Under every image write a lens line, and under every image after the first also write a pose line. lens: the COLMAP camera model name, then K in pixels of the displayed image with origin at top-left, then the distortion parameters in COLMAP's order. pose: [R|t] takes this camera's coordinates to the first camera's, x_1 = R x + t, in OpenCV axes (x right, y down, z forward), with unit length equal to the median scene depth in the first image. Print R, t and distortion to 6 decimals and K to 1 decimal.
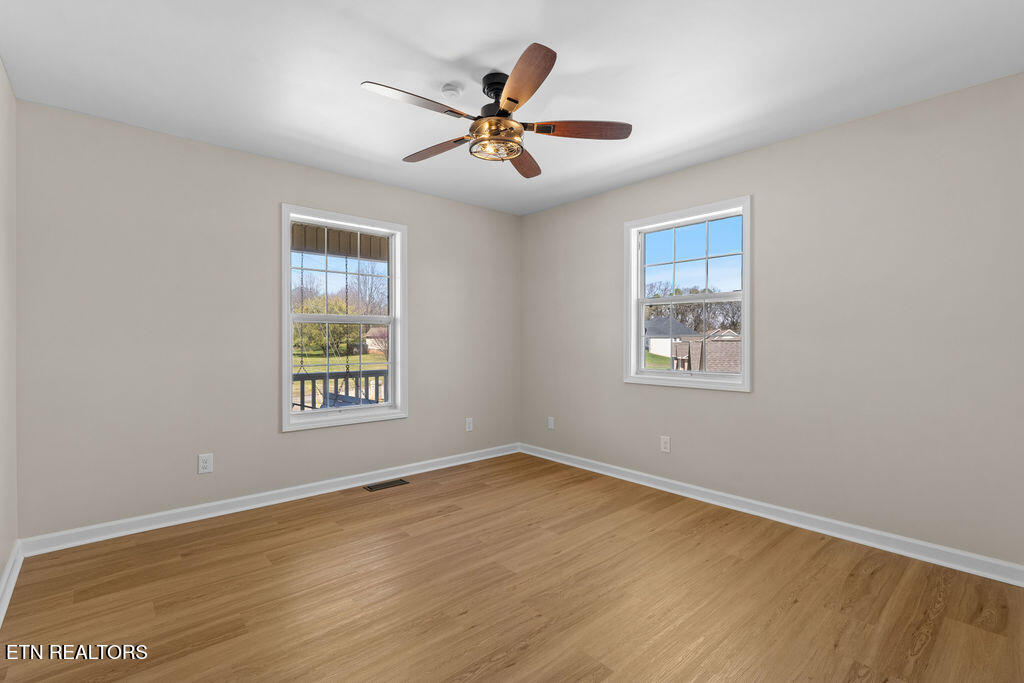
lens RADIAL K [[469.1, 0, 511.4], [0, 469.1, 337.9], [0, 0, 1]] dist [-0.000539, 0.000077]
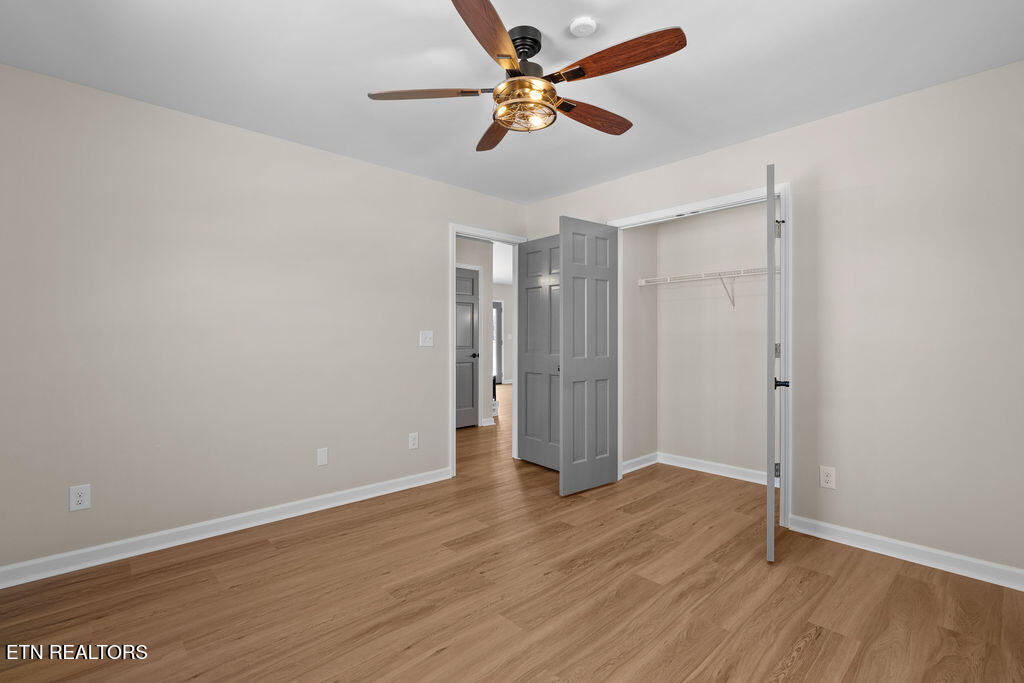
lens RADIAL K [[469.1, 0, 511.4], [0, 469.1, 337.9], [0, 0, 1]] dist [-0.000539, 0.000077]
pose [[-0.999733, -0.003482, -0.022835, 0.013296], [-0.003424, 0.999991, -0.002592, 0.008289], [0.022844, -0.002513, -0.999736, 1.944955]]
